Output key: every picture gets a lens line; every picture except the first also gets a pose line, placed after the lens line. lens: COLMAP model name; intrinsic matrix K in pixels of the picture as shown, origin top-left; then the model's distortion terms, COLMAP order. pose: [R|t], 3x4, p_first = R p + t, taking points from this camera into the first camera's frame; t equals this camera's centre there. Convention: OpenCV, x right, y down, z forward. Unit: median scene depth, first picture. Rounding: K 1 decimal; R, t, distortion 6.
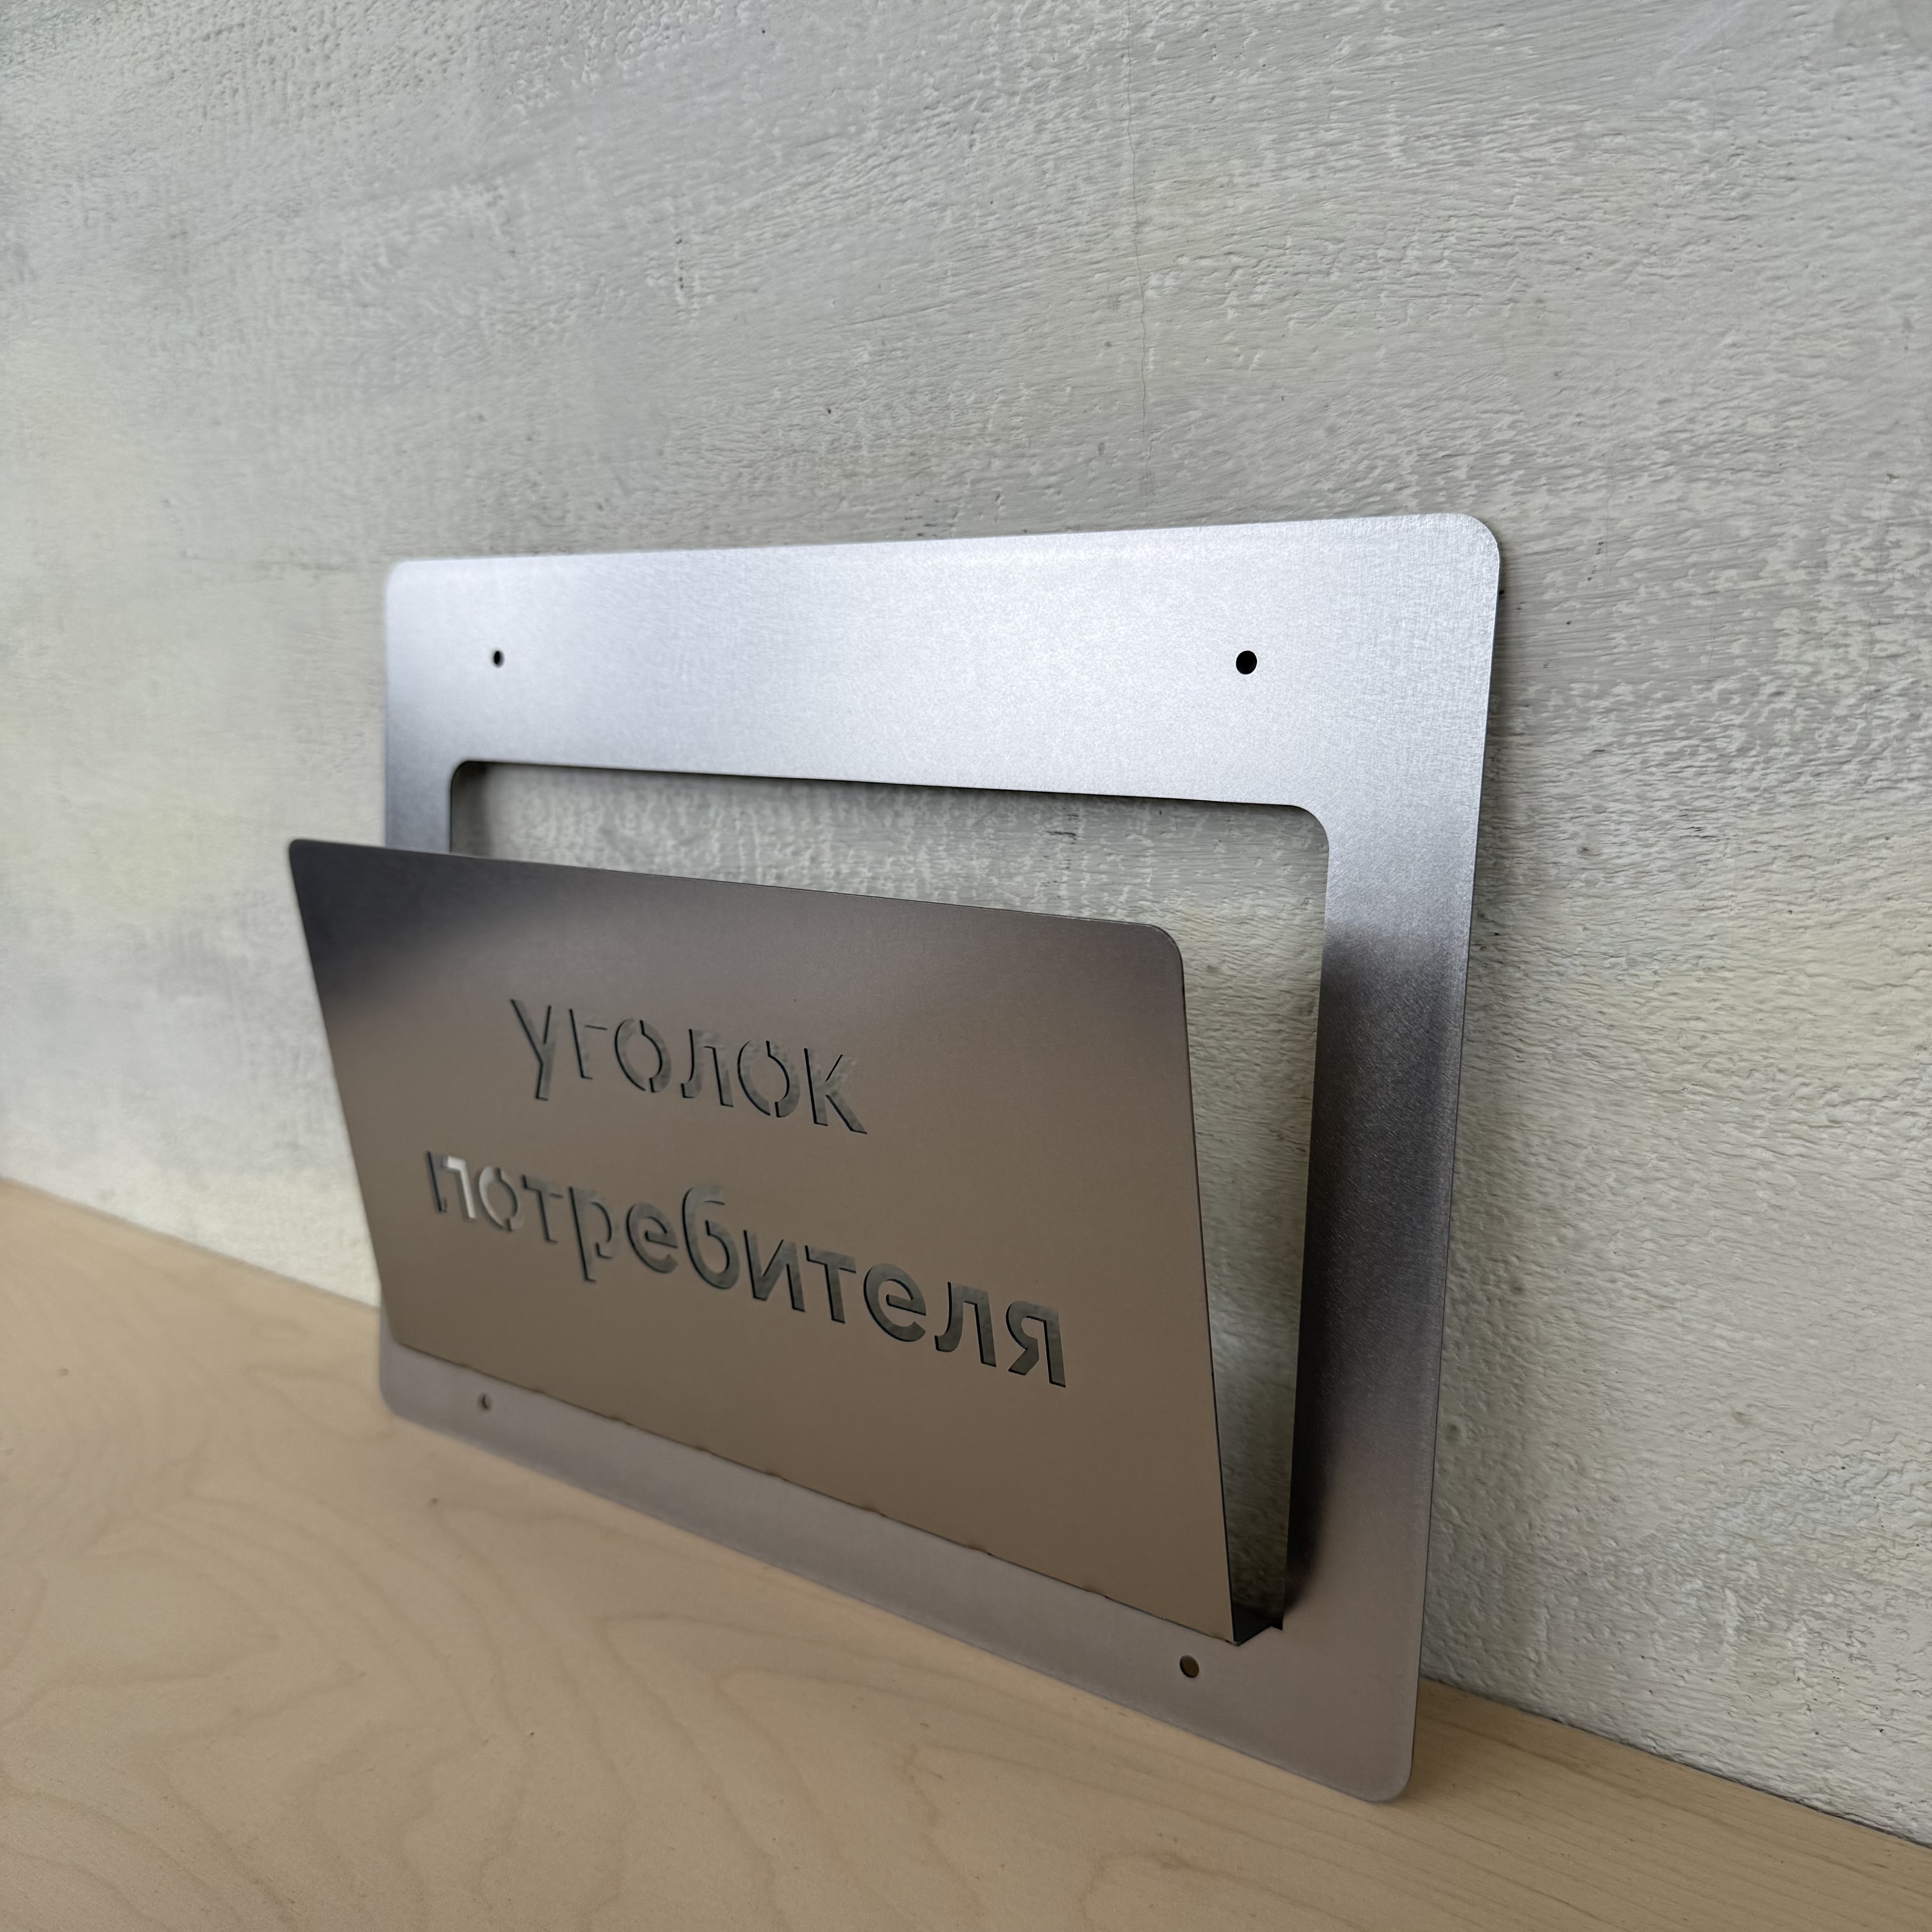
lens RADIAL K [[1820.7, 0, 968.6], [0, 1820.7, 963.9], [0, 0, 1]] dist [0.134513, -0.316657]
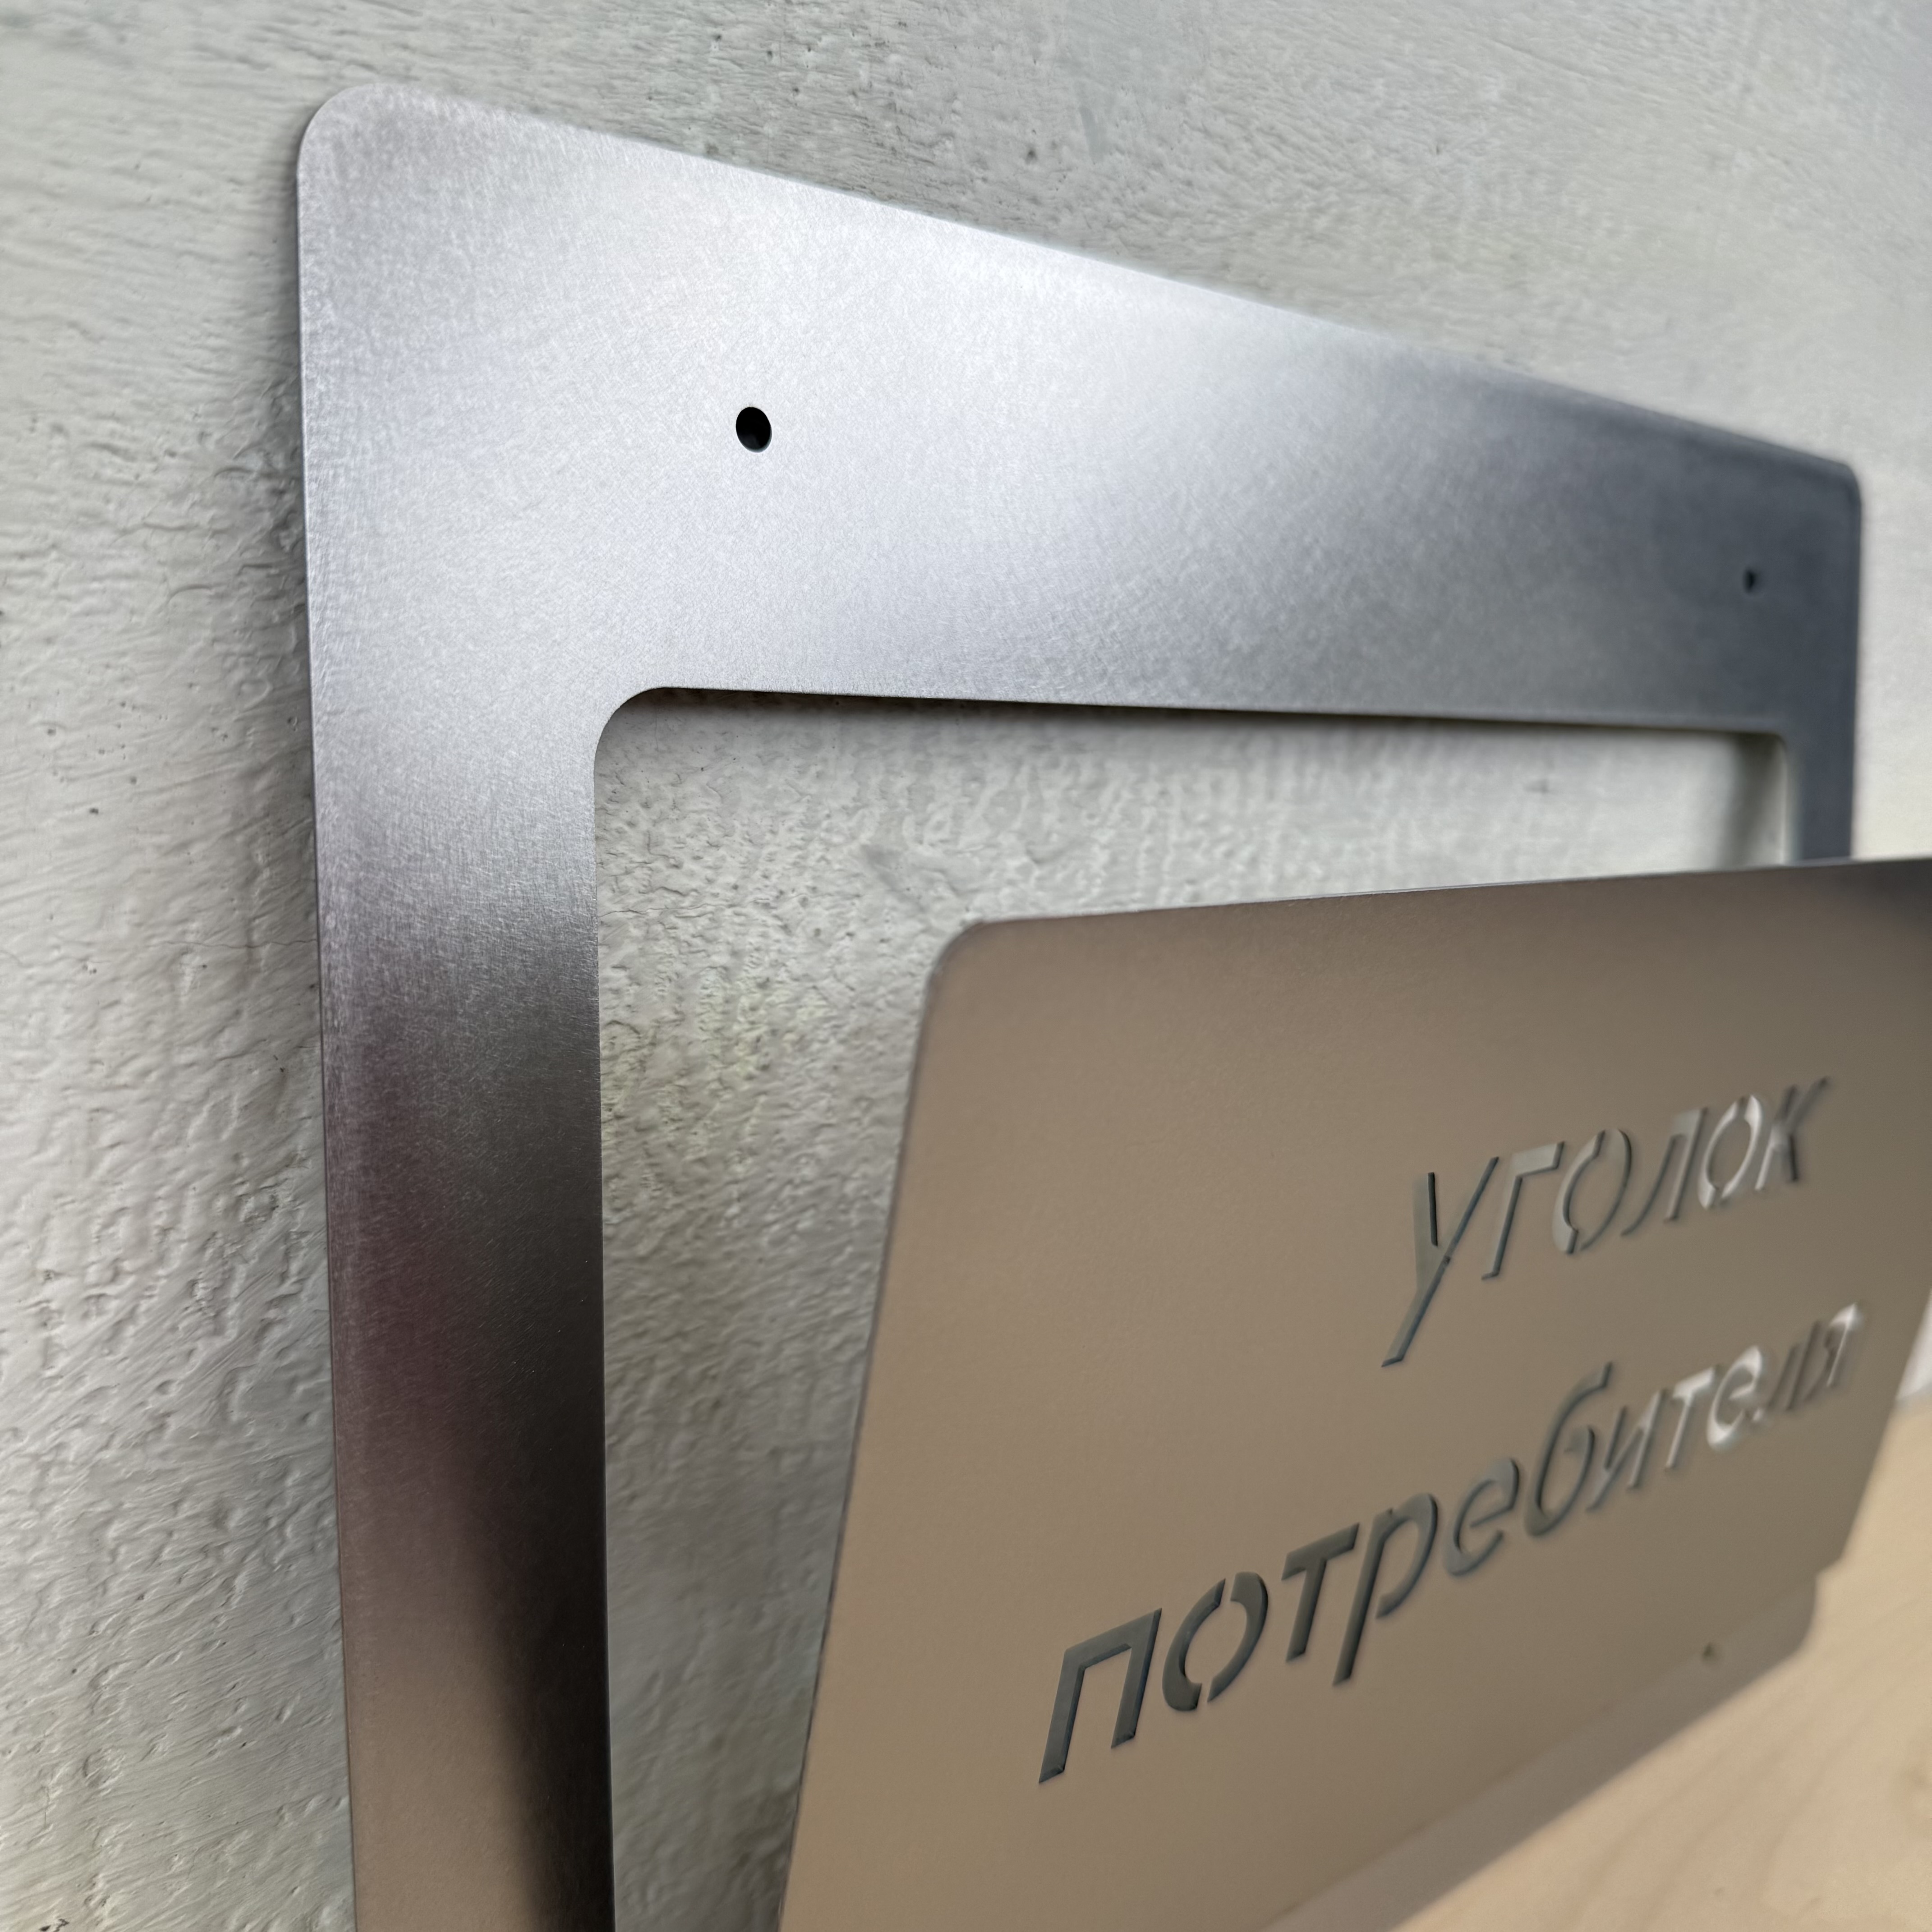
lens RADIAL K [[1931.6, 0, 931.1], [0, 1931.6, 967.8], [0, 0, 1]] dist [-0.096775, 0.083204]
pose [[0.201071, -0.132975, 0.970509, -0.889680], [0.117764, 0.986839, 0.110814, -0.129280], [-0.972472, 0.092010, 0.214084, 1.195571]]
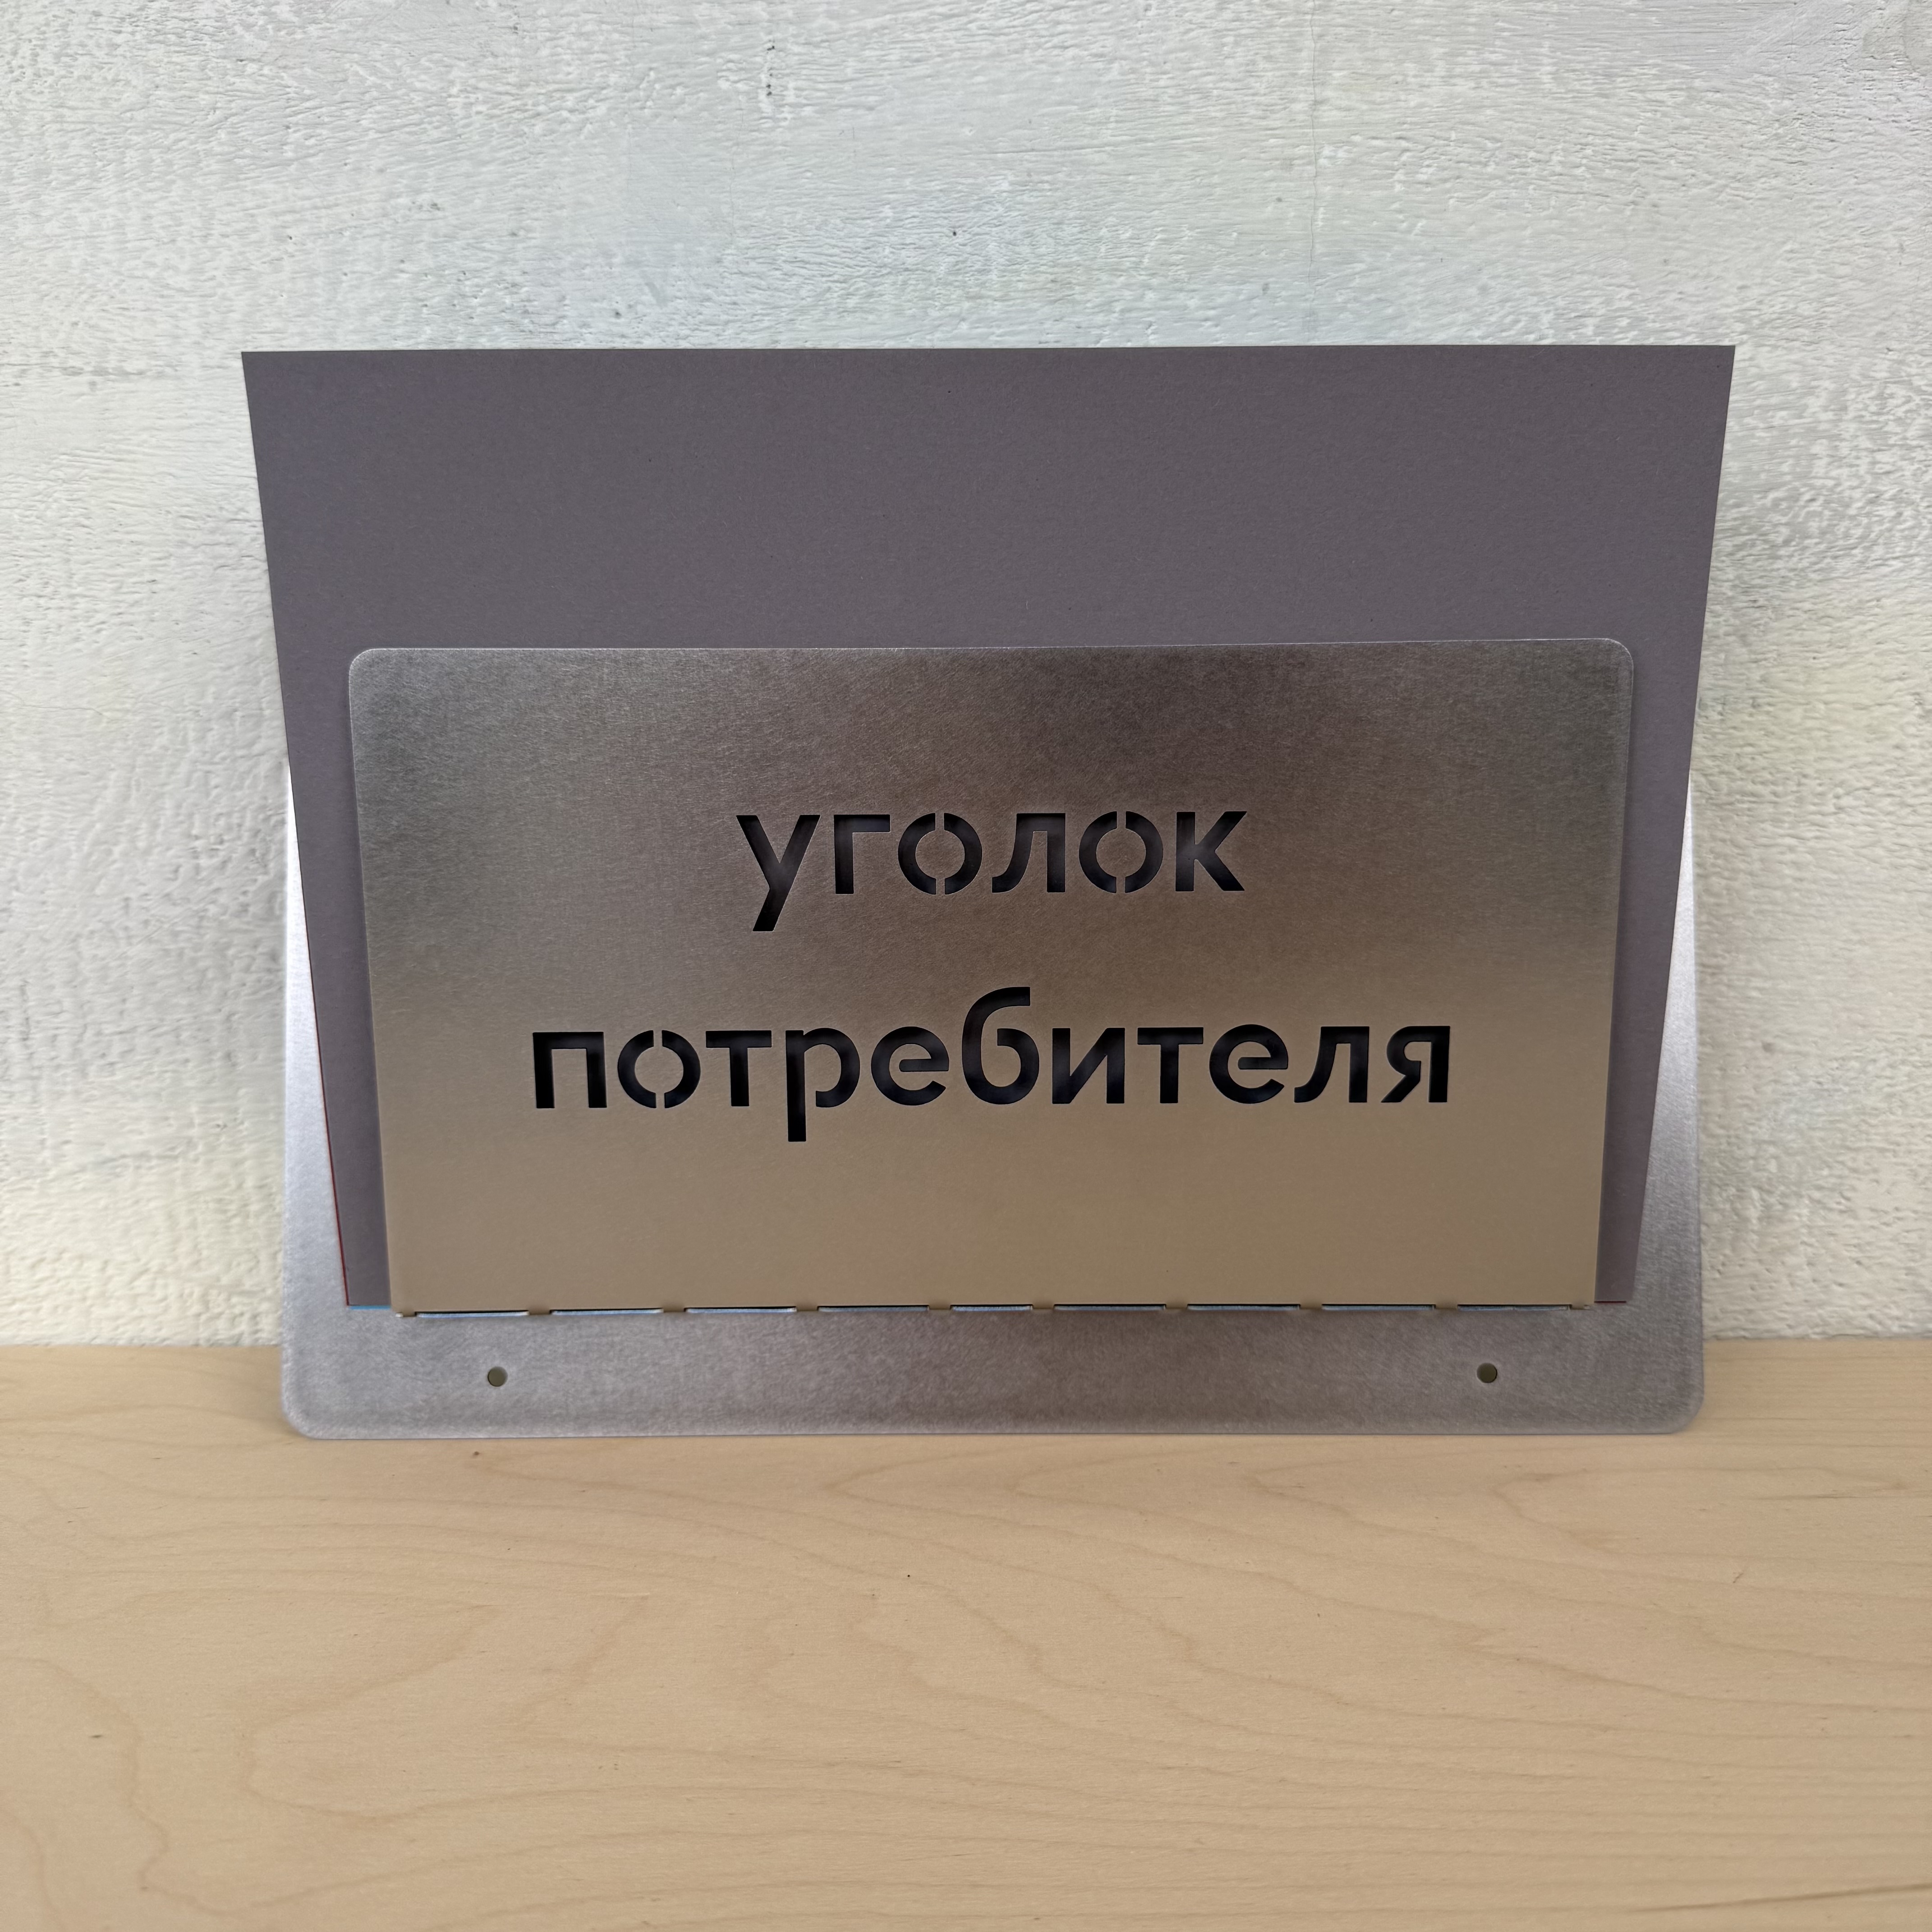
lens RADIAL K [[1847.2, 0, 965.2], [0, 1847.2, 964.5], [0, 0, 1]] dist [-0.009654, -0.010834]
pose [[0.798974, -0.050920, 0.599206, -0.803513], [0.105612, 0.992804, -0.056454, 0.186085], [-0.592019, 0.108388, 0.798602, 0.245081]]
